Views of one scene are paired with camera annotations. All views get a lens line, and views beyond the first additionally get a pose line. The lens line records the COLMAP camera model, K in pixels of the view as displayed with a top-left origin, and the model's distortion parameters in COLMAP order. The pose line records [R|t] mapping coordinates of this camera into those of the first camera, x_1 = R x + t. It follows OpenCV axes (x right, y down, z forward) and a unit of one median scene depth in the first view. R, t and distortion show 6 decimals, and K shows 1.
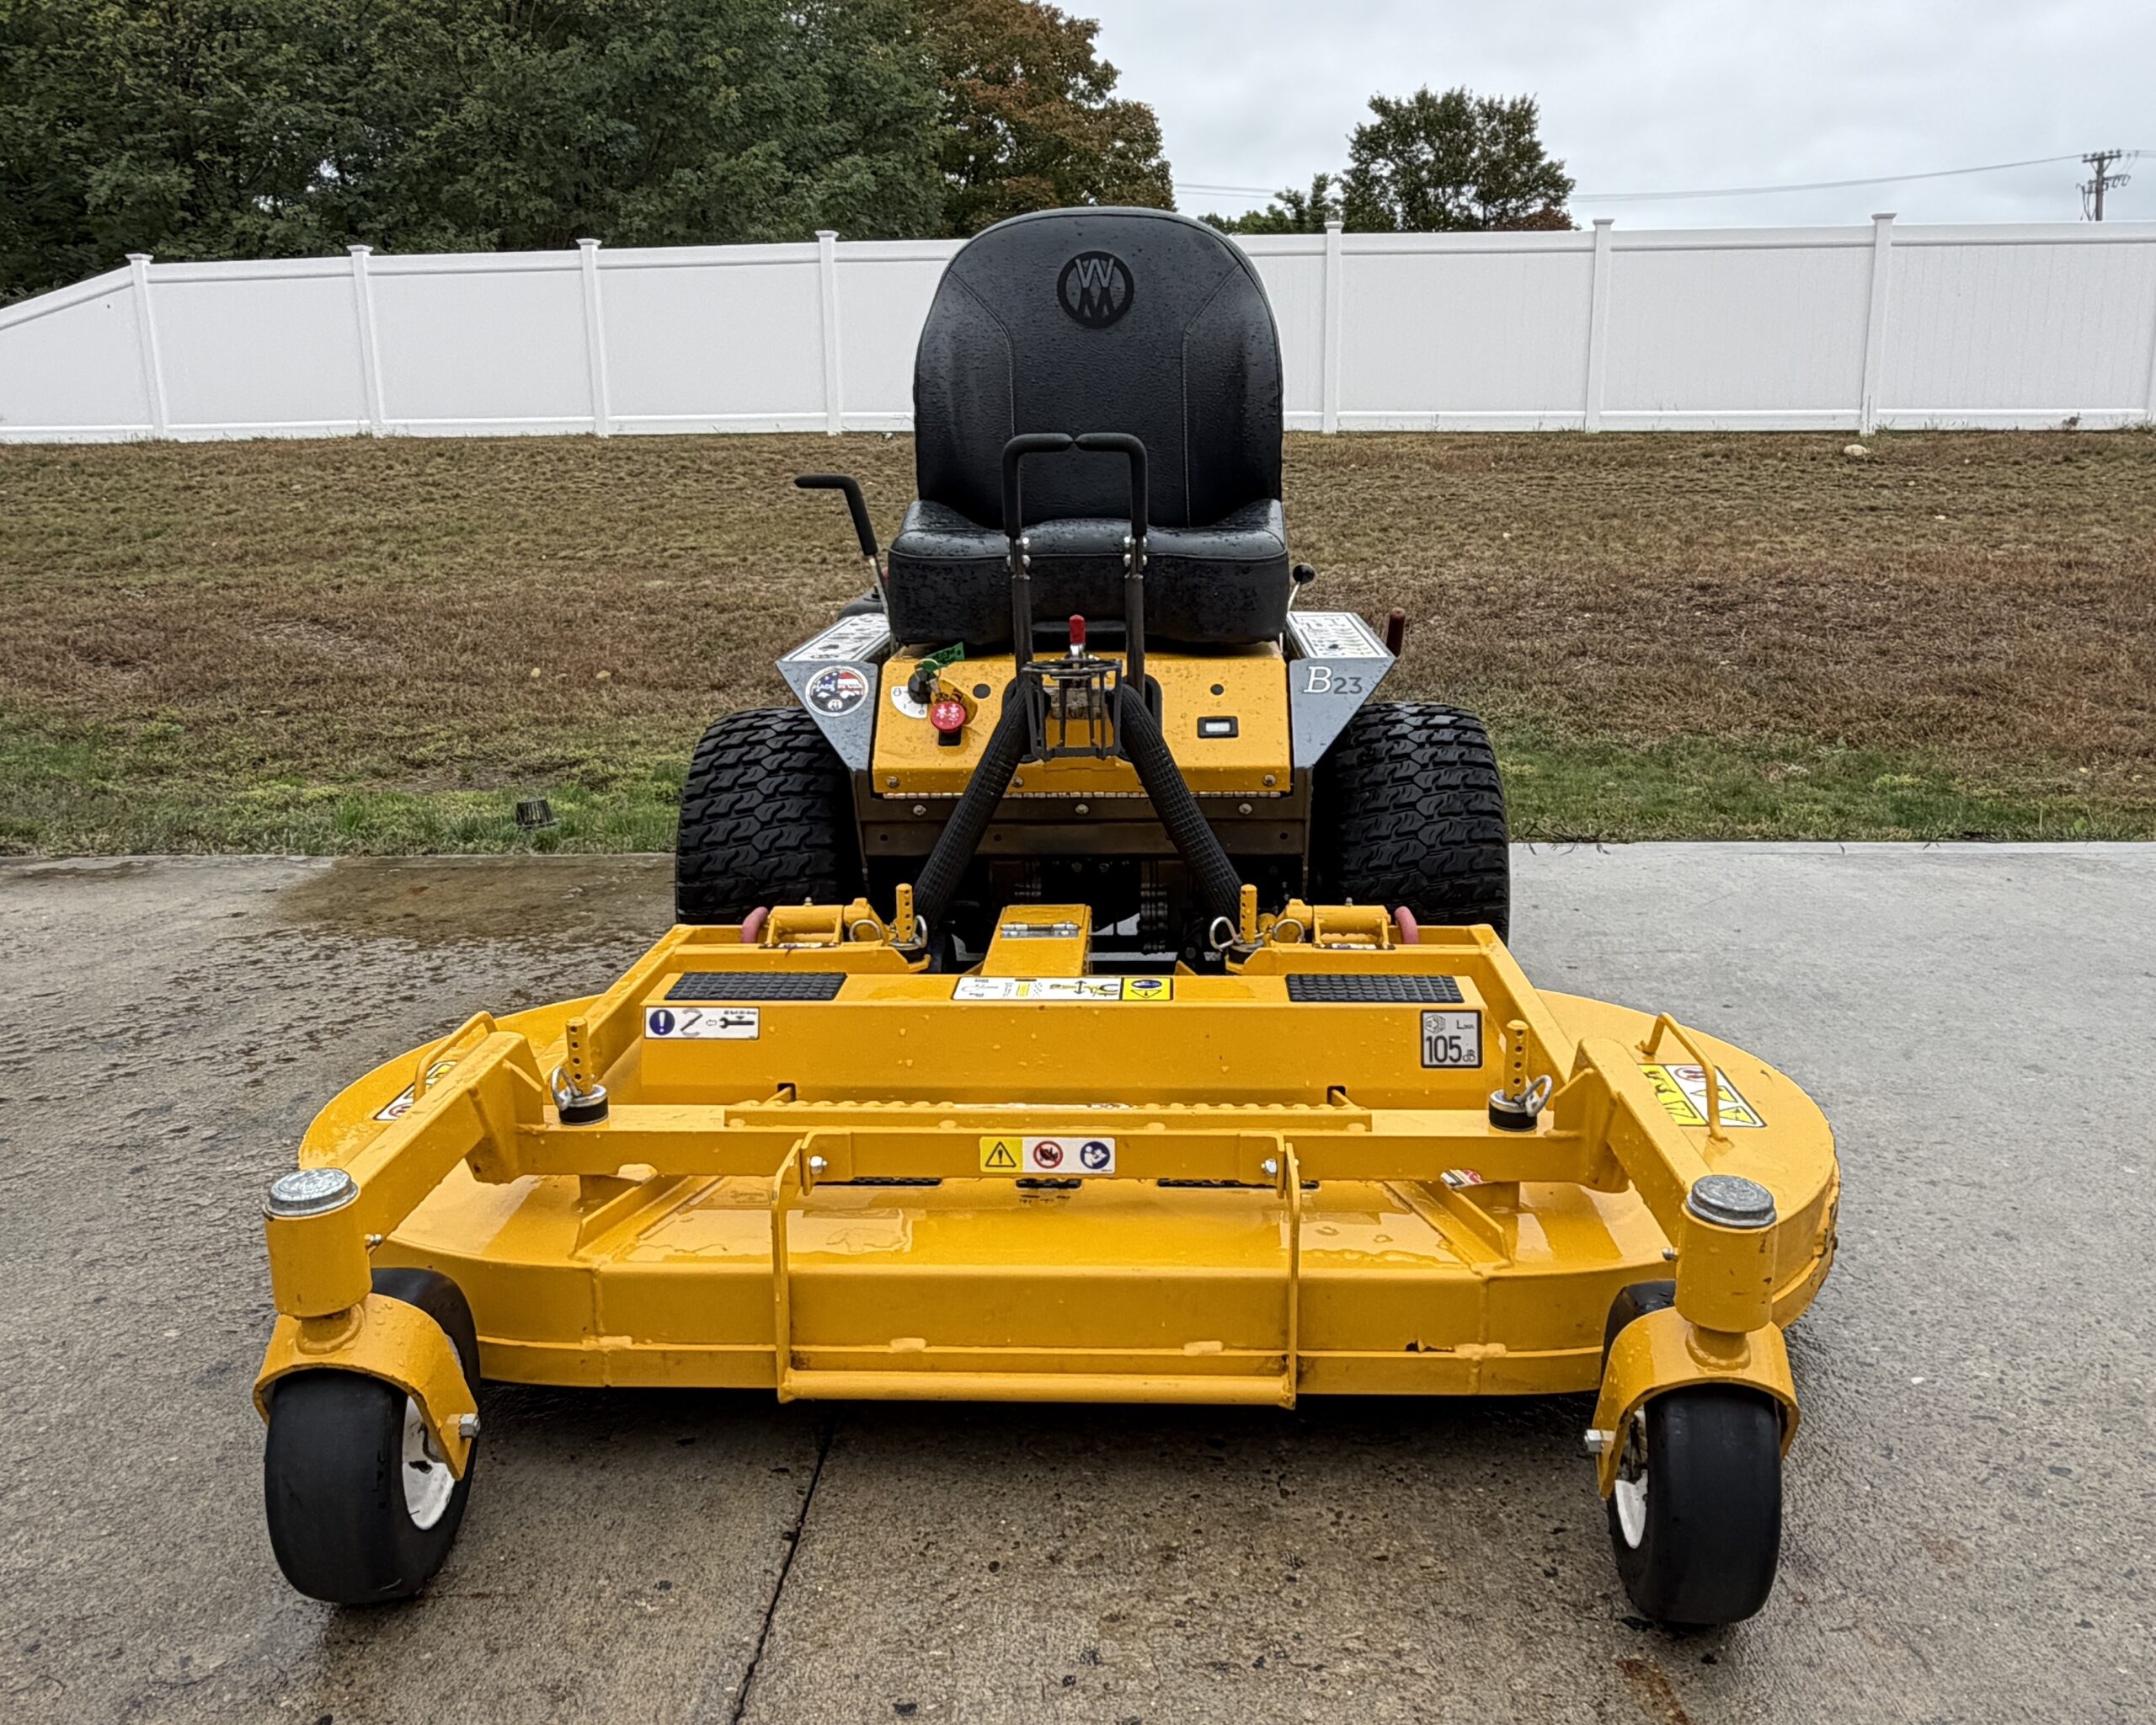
lens RADIAL K [[1992.2, 0, 1078.0], [0, 1992.2, 862.5], [0, 0, 1]] dist [-0.007458, -0.024871]
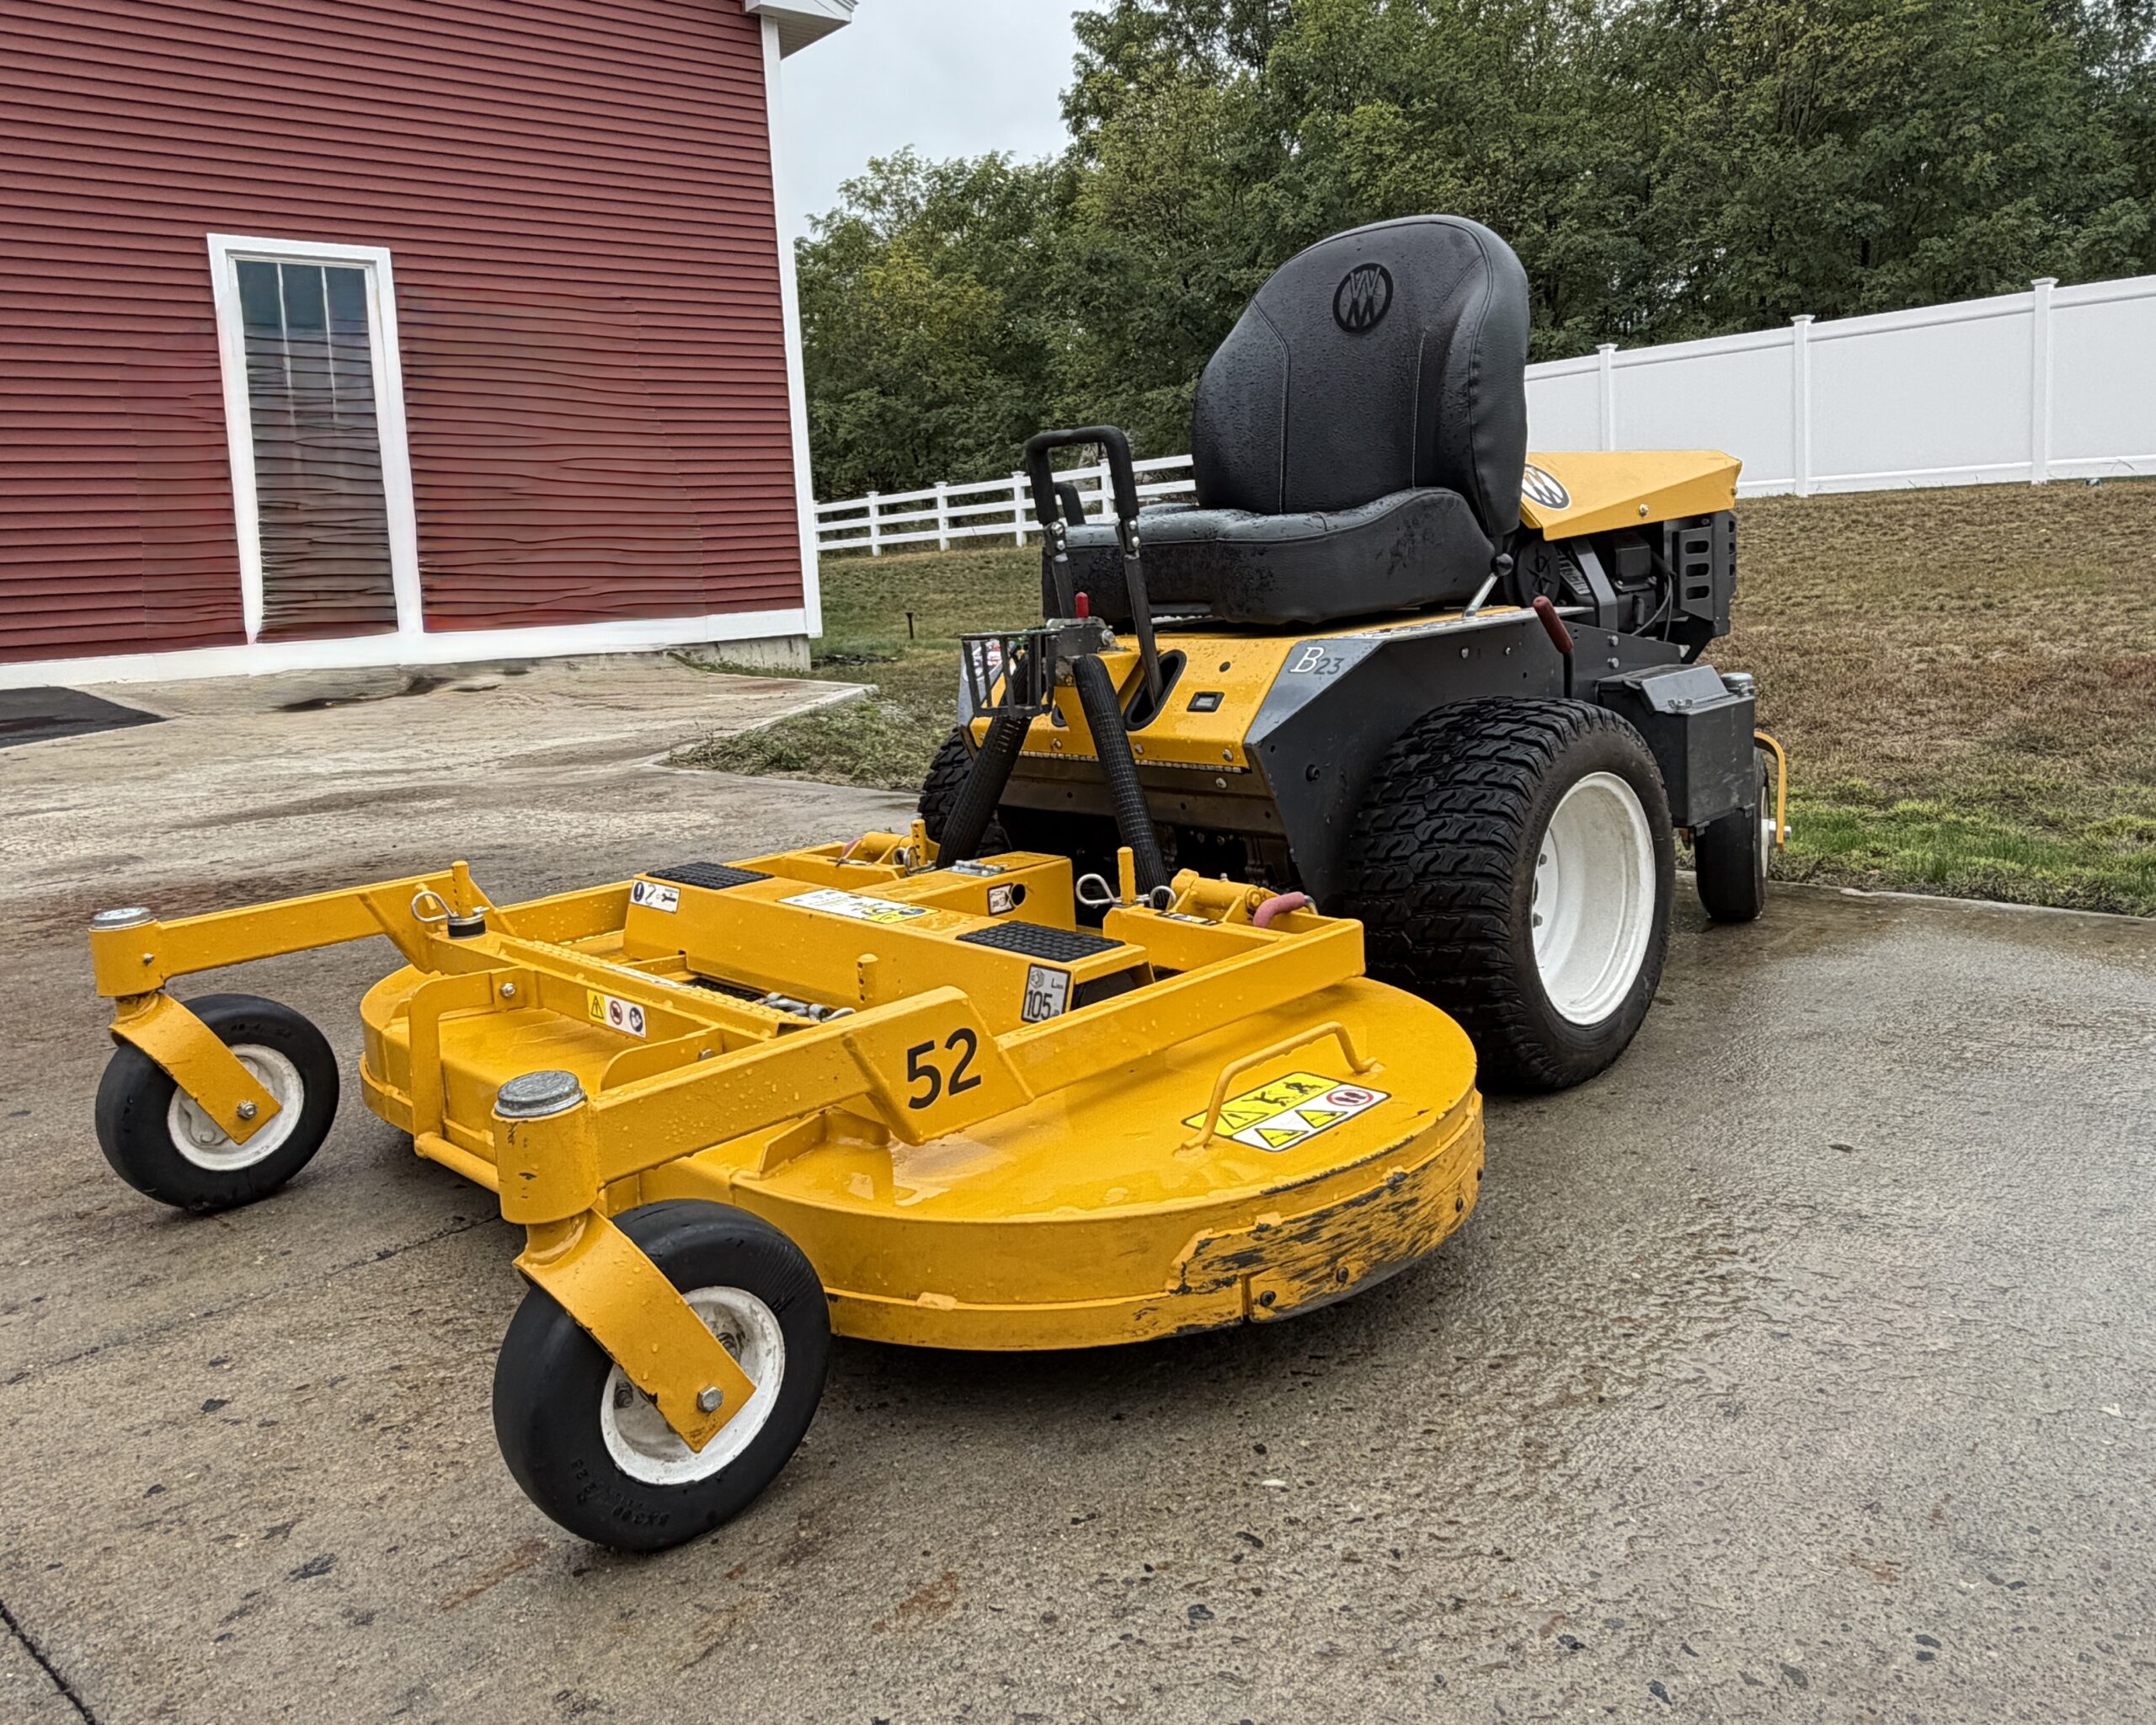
lens RADIAL K [[1762.2, 0, 1078.3], [0, 1762.2, 748.5], [0, 0, 1]] dist [-0.003689, -0.005322]
pose [[0.695637, 0.053245, -0.716417, 0.170018], [-0.114431, 0.992730, -0.037331, -0.000630], [0.709221, 0.107949, 0.696672, 0.080772]]
